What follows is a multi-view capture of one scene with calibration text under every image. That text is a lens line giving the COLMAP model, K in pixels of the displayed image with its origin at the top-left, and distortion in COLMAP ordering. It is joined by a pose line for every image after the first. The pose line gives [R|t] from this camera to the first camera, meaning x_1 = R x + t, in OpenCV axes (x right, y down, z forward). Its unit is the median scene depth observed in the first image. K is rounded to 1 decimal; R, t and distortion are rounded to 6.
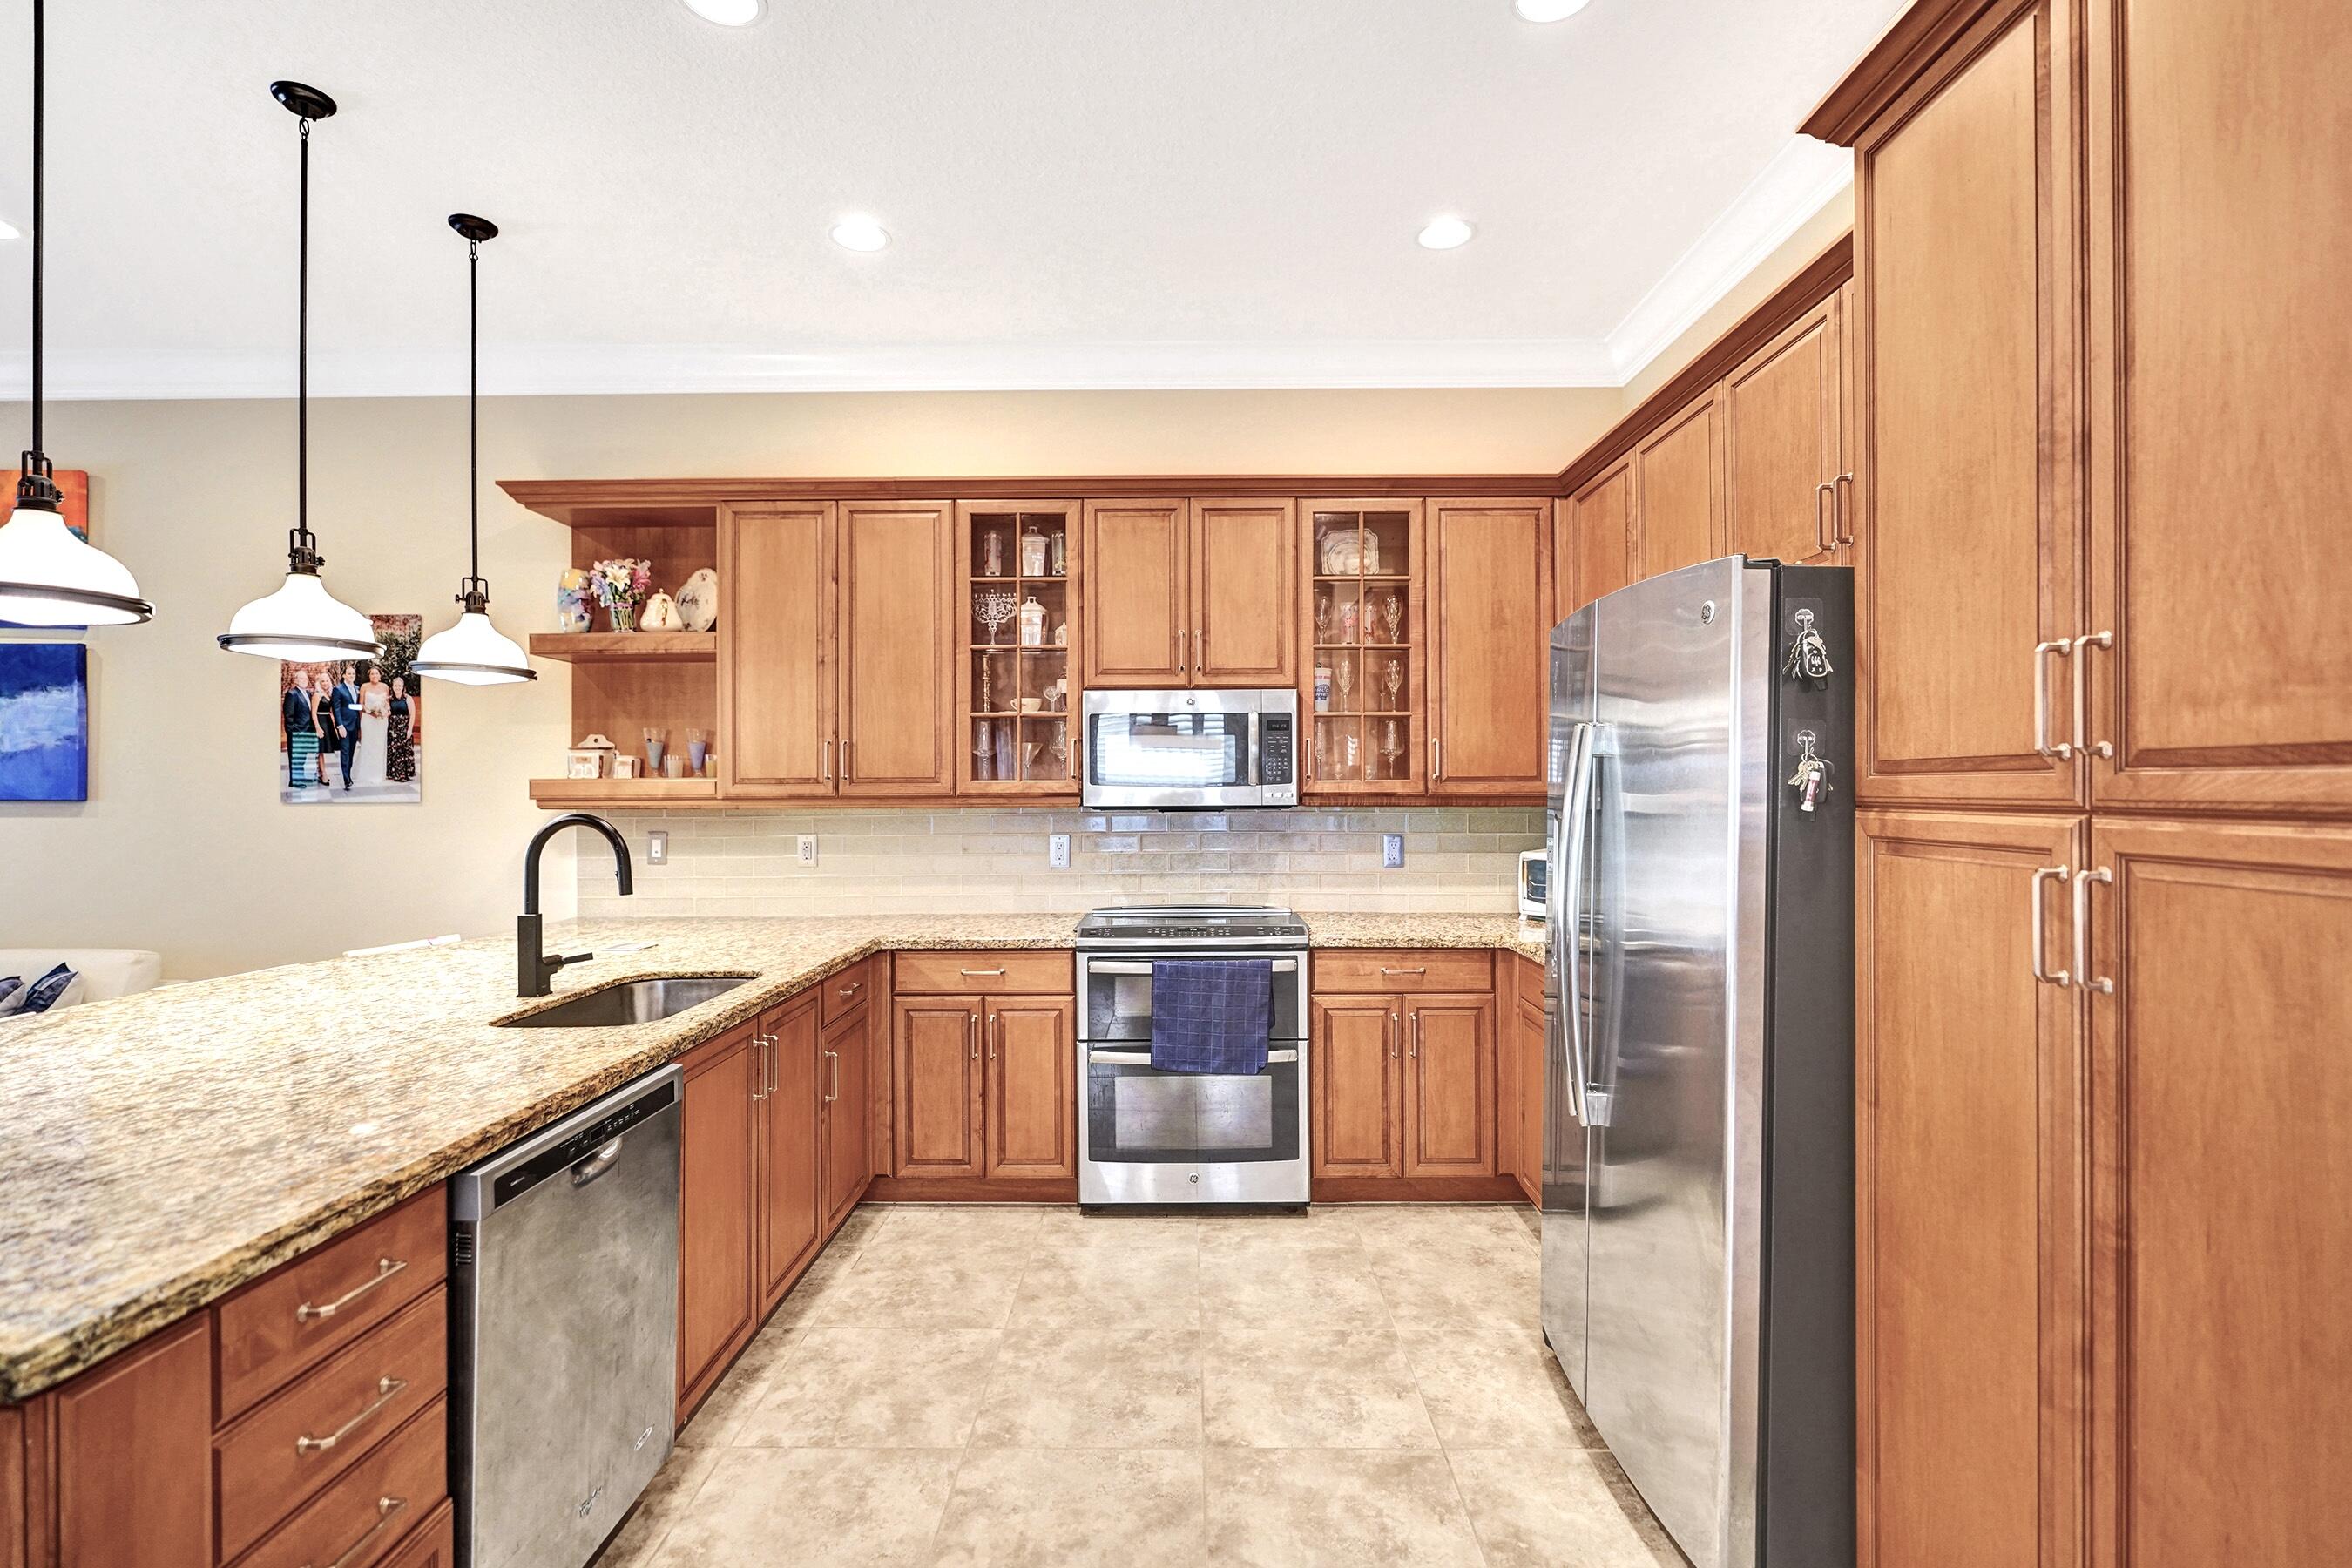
lens RADIAL K [[1096.3, 0, 1178.2], [0, 1096.3, 766.8], [0, 0, 1]] dist [-0.004556, -0.000136]
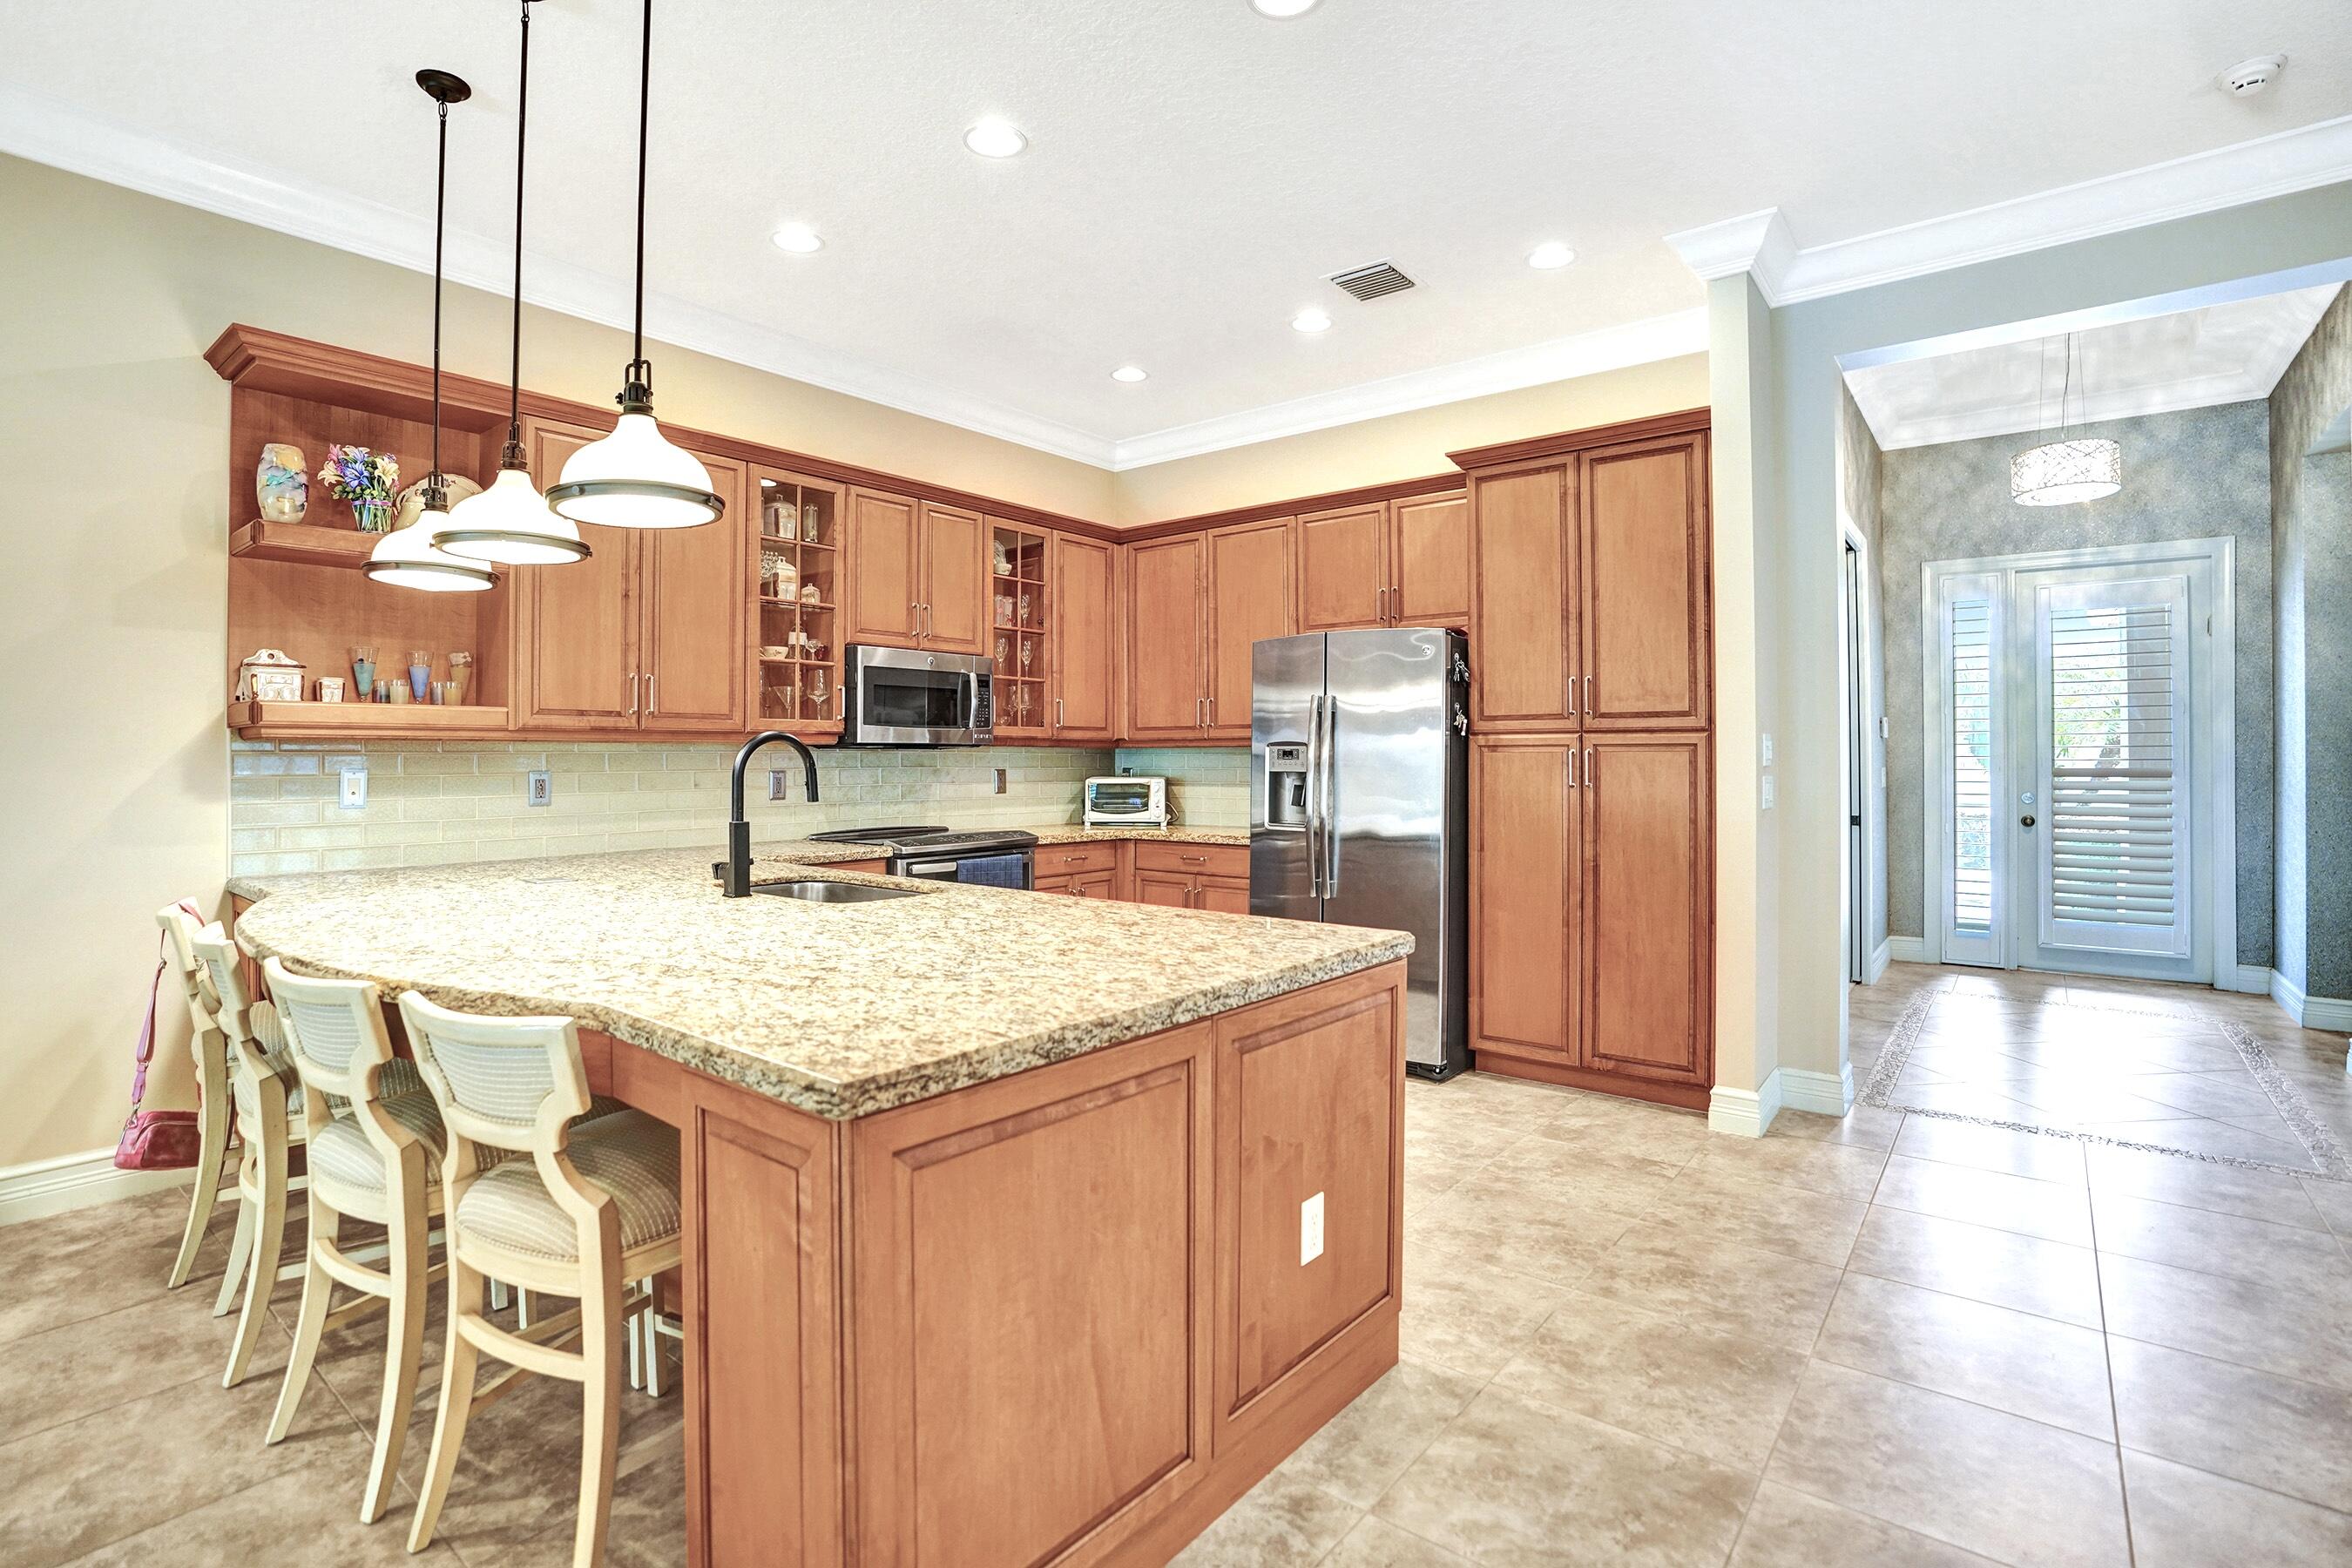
lens RADIAL K [[1114.5, 0, 1174.6], [0, 1114.5, 751.7], [0, 0, 1]] dist [-0.063297, 0.026585]
pose [[0.613681, 0.009745, 0.789494, -0.849227], [-0.016309, 0.999867, 0.000336, 0.040556], [-0.789386, -0.013082, 0.613758, -0.013547]]
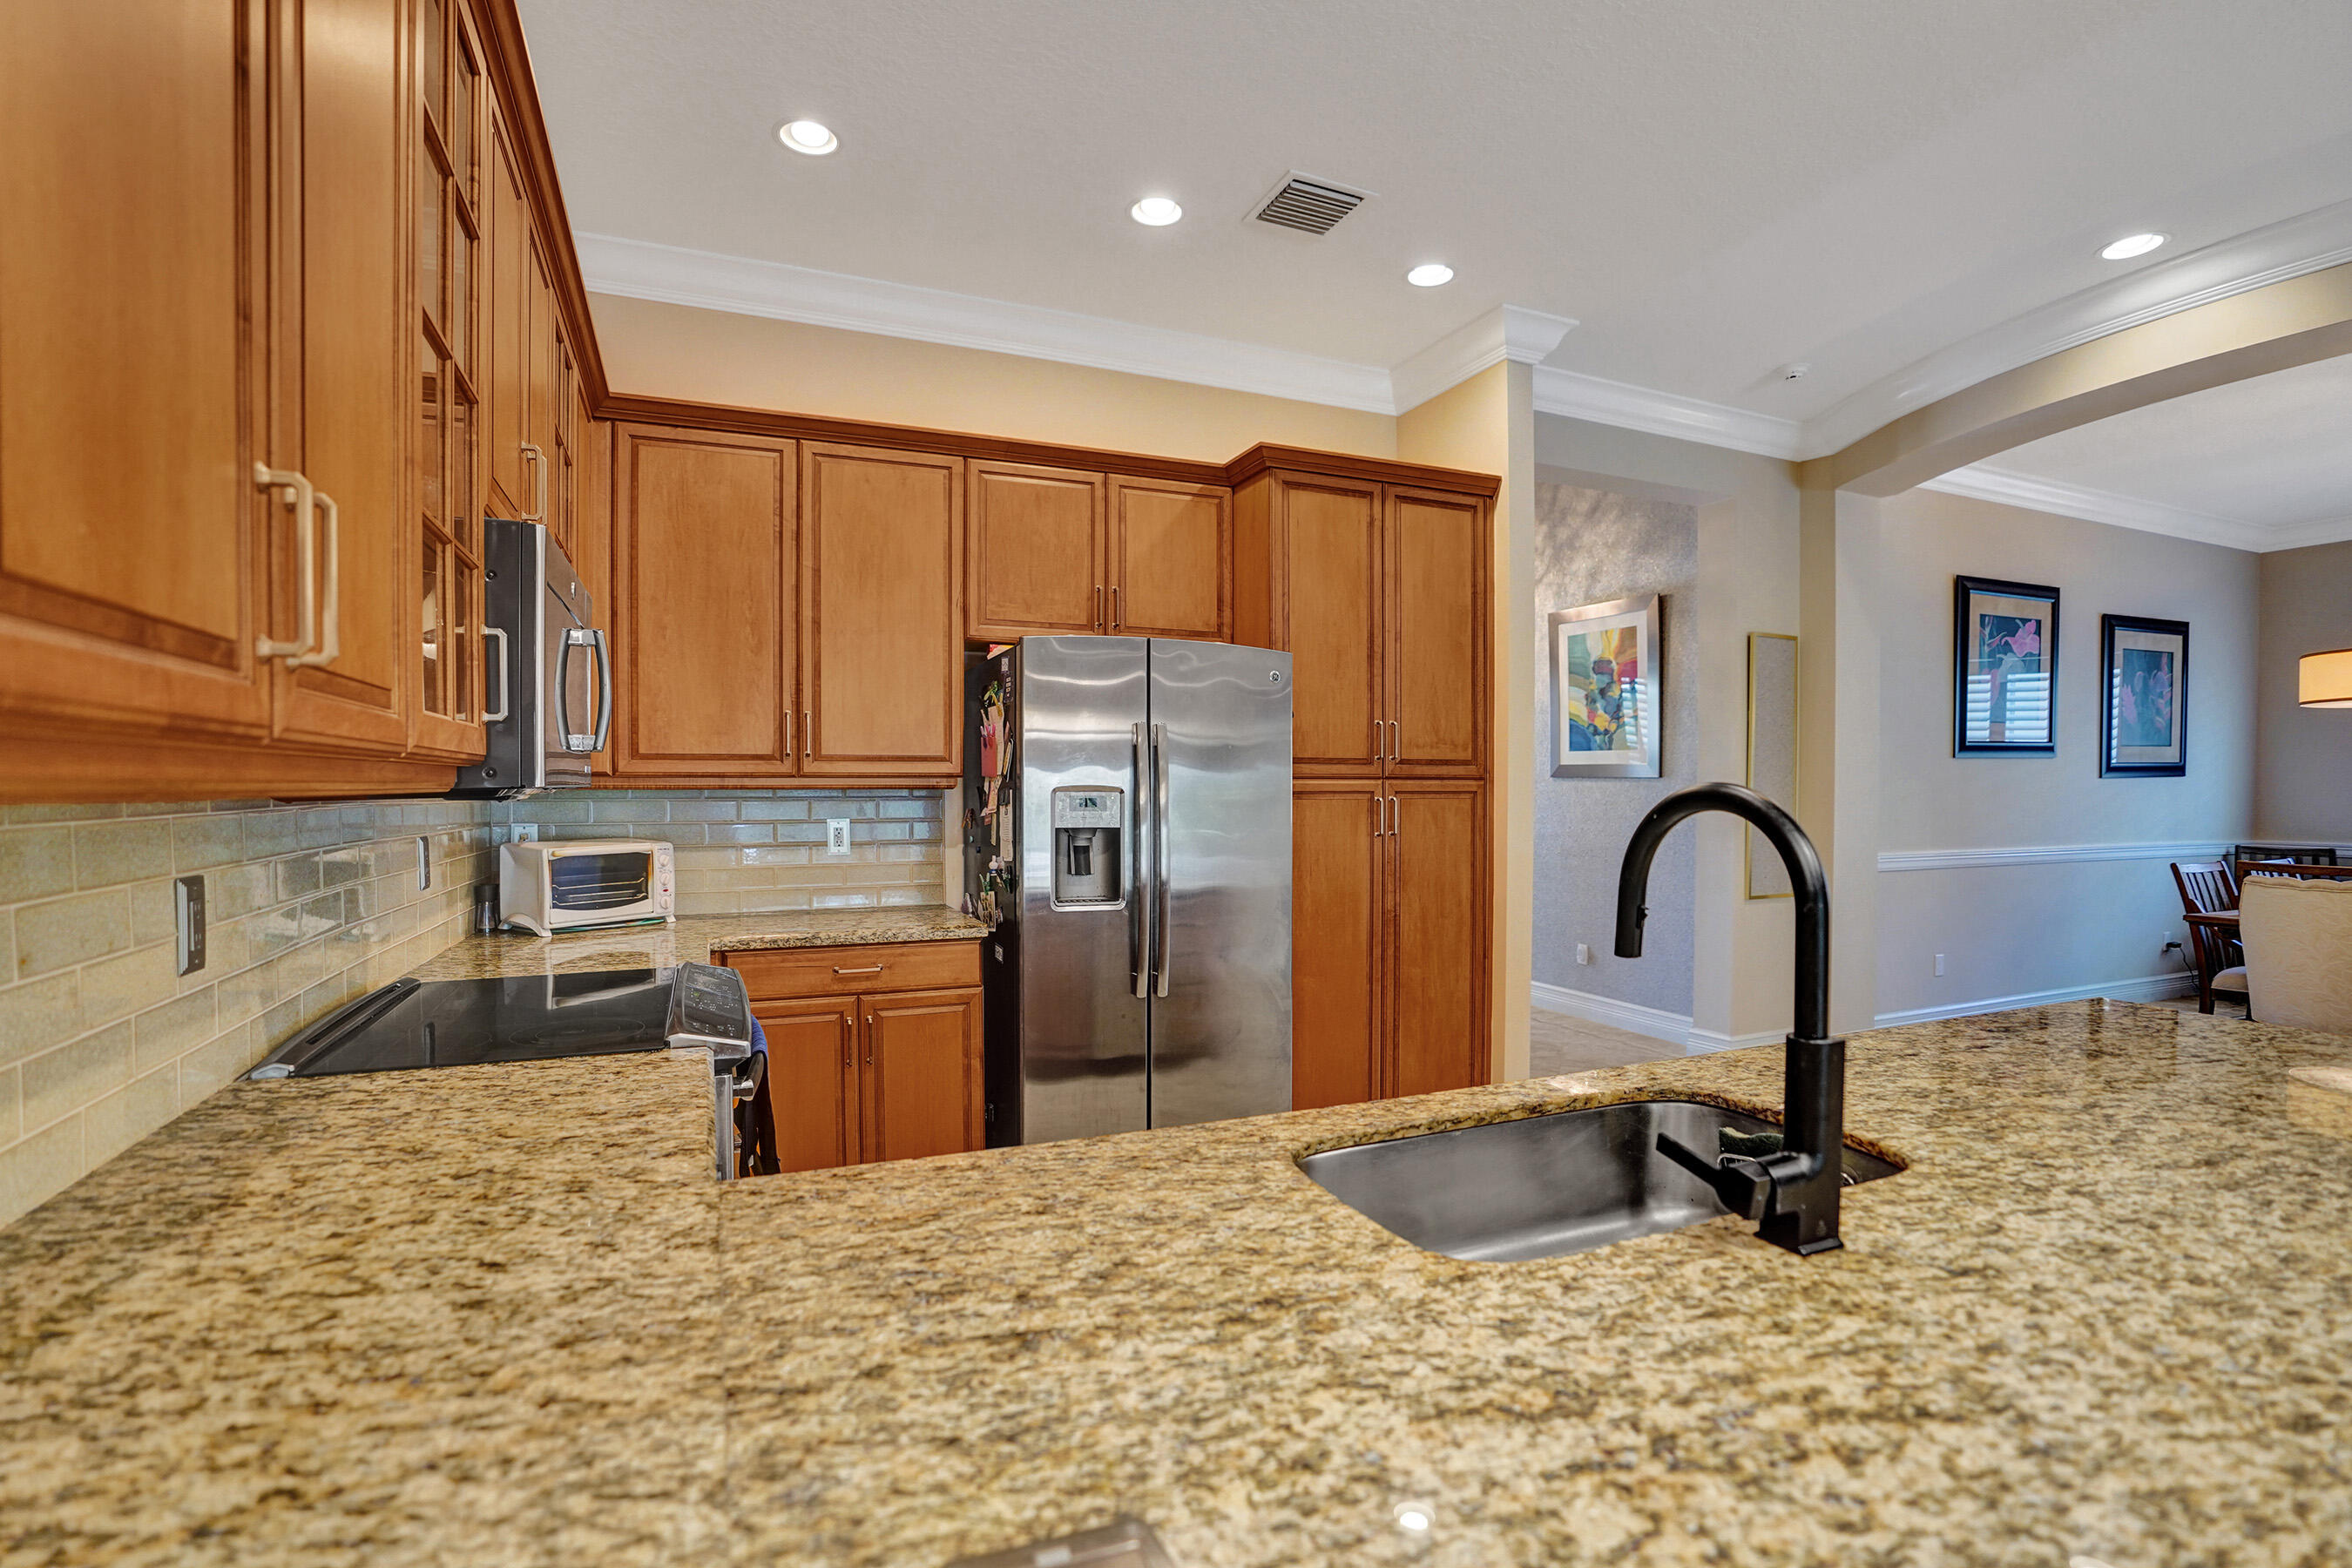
lens RADIAL K [[1095.5, 0, 1172.5], [0, 1095.5, 787.1], [0, 0, 1]] dist [-0.067973, 0.026748]
pose [[-0.411257, -0.000789, 0.911519, -0.592400], [-0.016686, 0.999839, -0.006663, 0.033520], [-0.911367, -0.017950, -0.411204, 0.975087]]
